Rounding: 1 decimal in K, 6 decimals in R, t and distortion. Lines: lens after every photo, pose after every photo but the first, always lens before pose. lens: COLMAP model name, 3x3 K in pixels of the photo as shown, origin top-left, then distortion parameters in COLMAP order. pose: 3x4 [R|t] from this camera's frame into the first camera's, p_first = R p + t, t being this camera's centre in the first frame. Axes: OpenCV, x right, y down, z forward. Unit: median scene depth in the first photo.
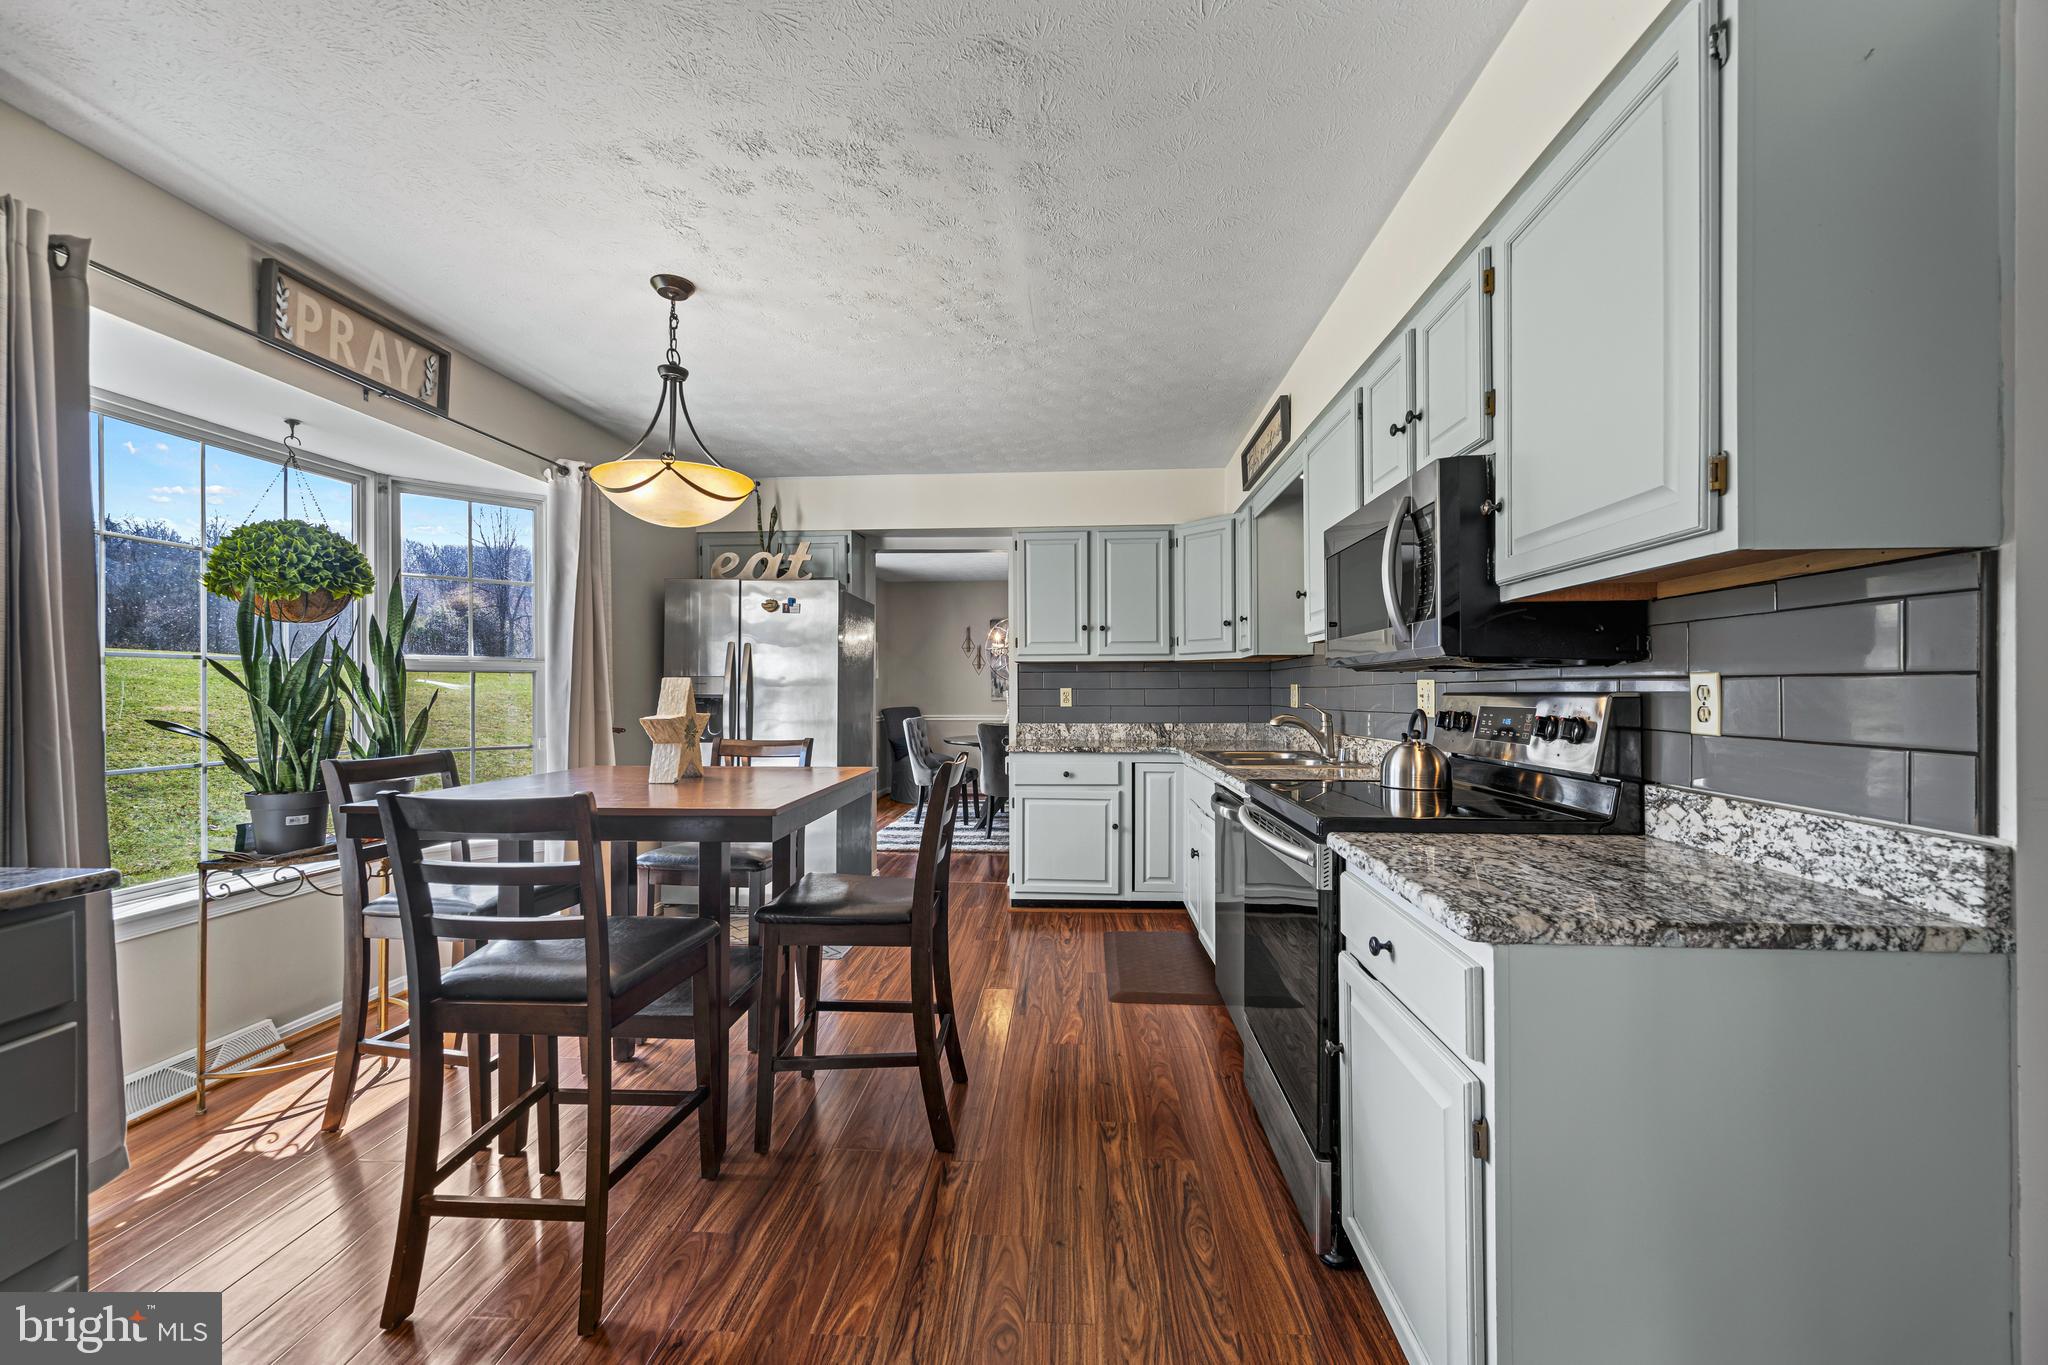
lens RADIAL K [[818.2, 0, 1030.9], [0, 818.2, 690.0], [0, 0, 1]] dist [-0.000628, 0.001030]
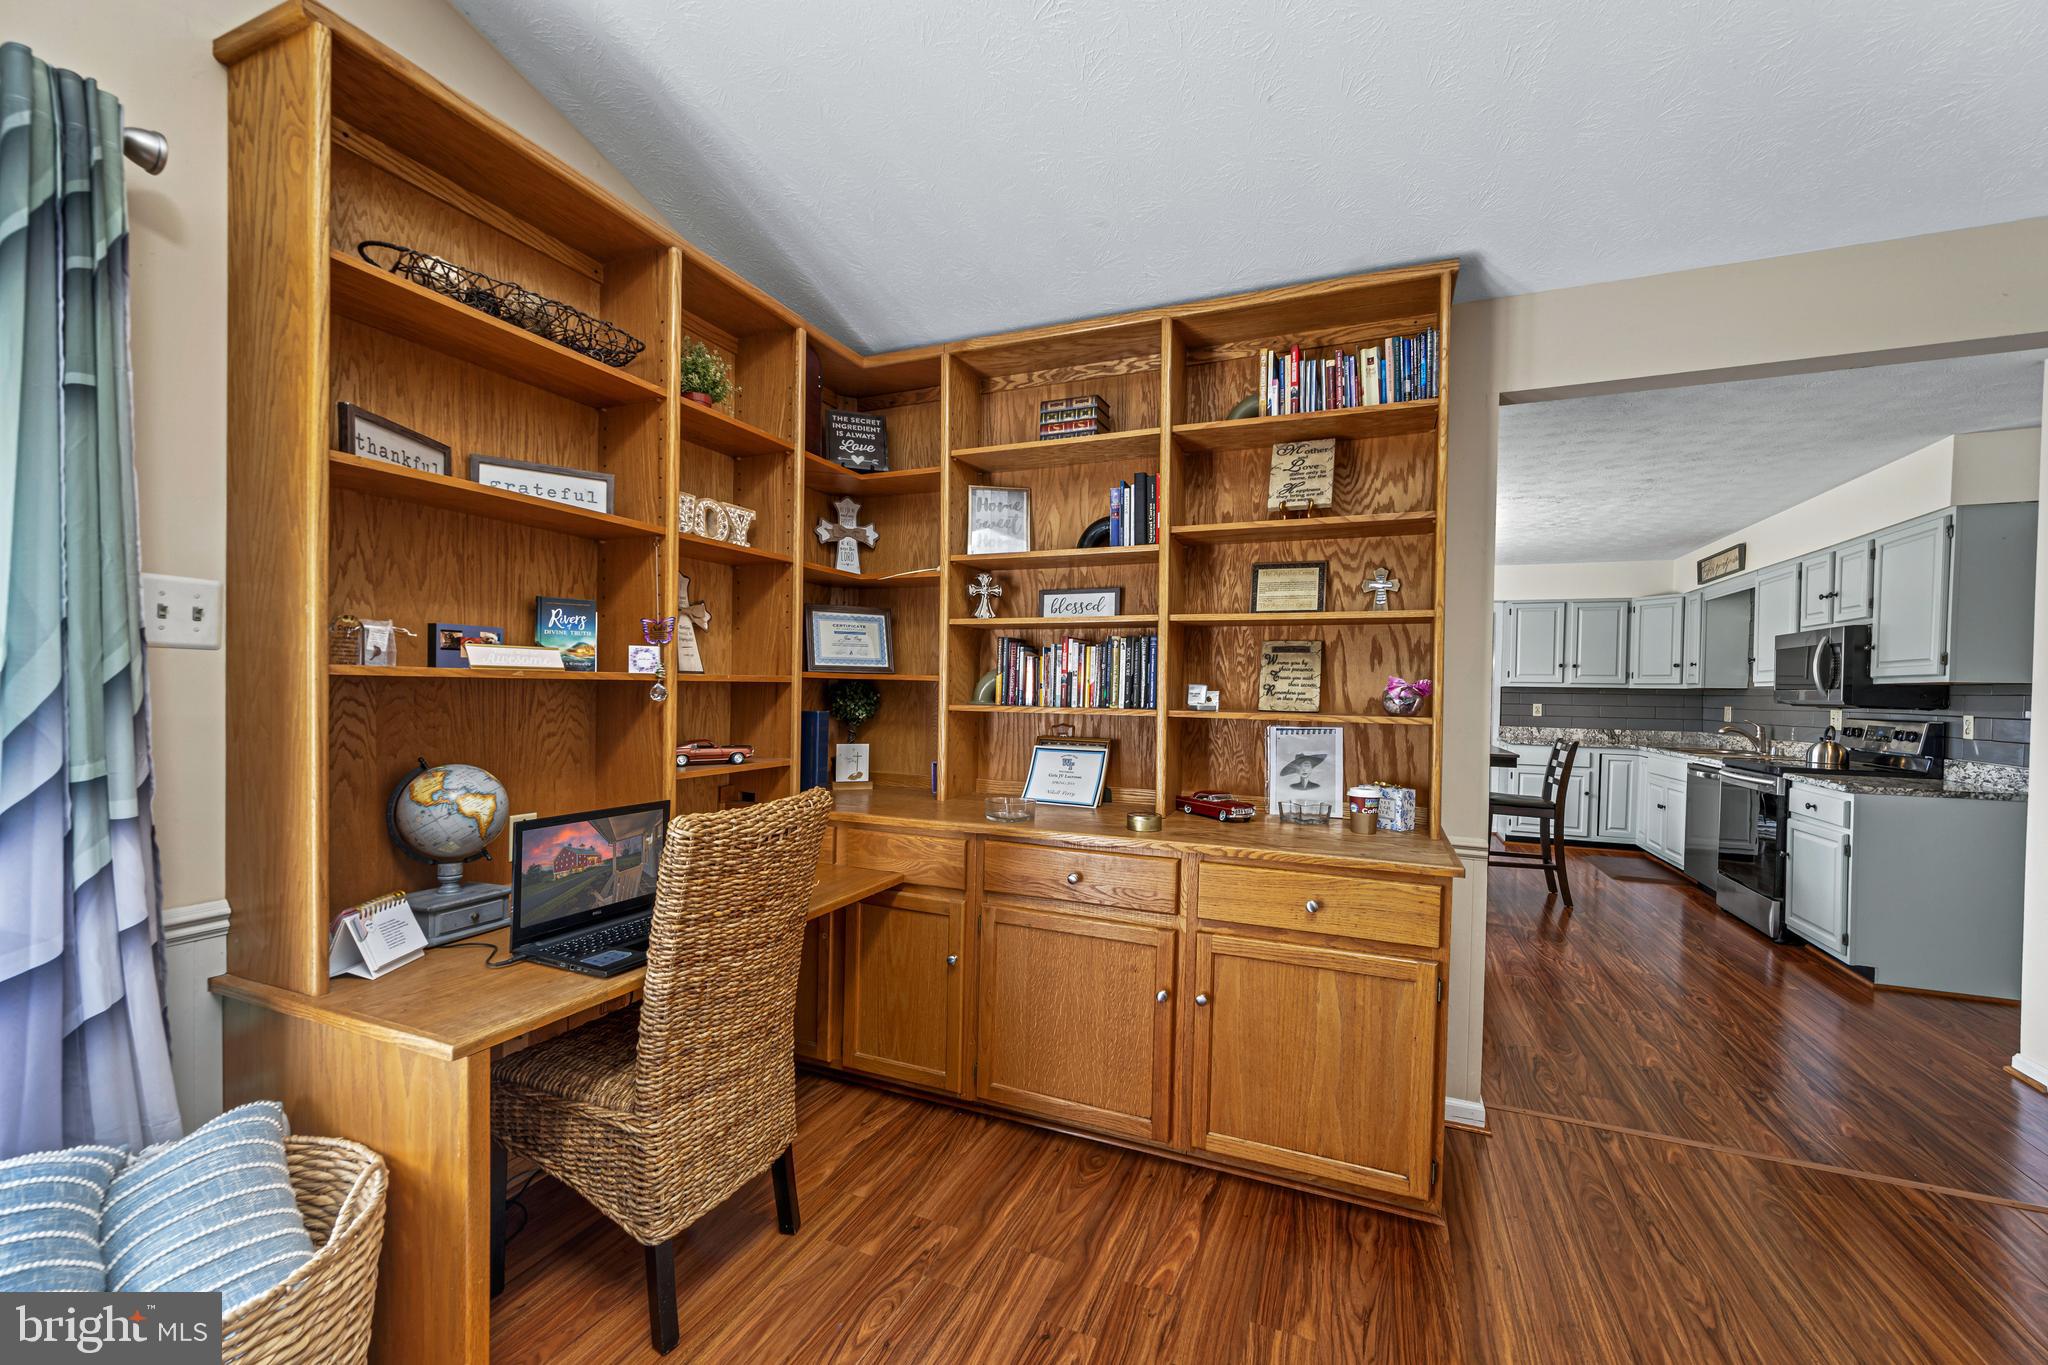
lens RADIAL K [[818.2, 0, 1030.0], [0, 818.2, 701.2], [0, 0, 1]] dist [-0.000628, 0.001030]
pose [[0.942940, 0.025371, -0.331994, -0.703479], [-0.020346, 0.999620, 0.018604, -0.033470], [0.332340, -0.010787, 0.943098, -1.523505]]
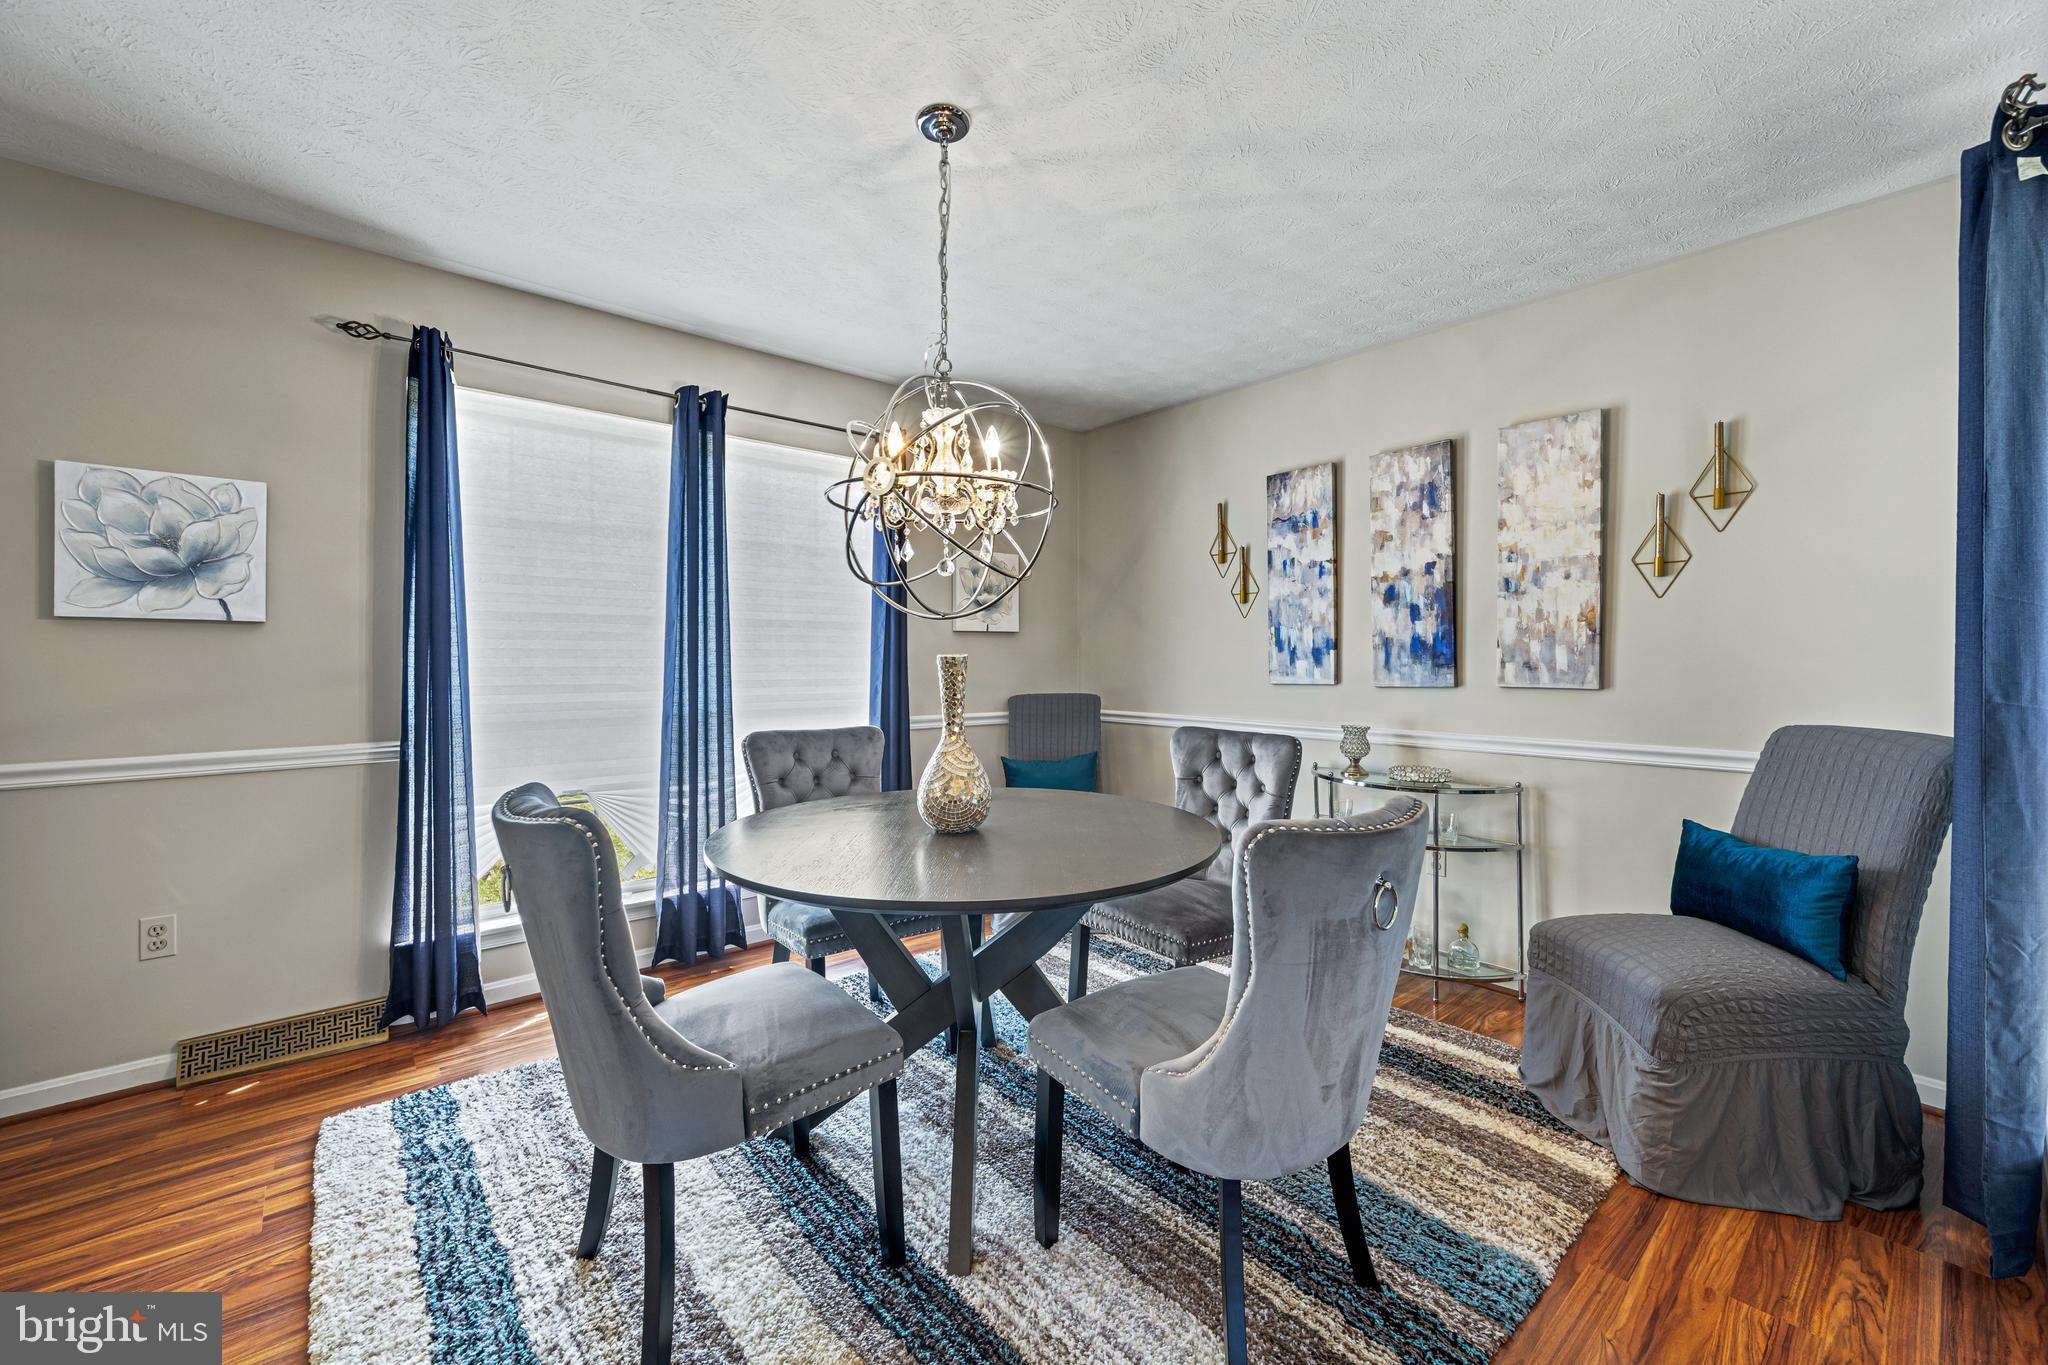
lens RADIAL K [[818.2, 0, 1022.6], [0, 818.2, 665.9], [0, 0, 1]] dist [-0.000628, 0.001030]
pose [[0.692482, 0.010533, -0.721358, 0.600228], [-0.004396, 0.999936, 0.010381, 0.004500], [0.721422, -0.004018, 0.692484, 2.568829]]
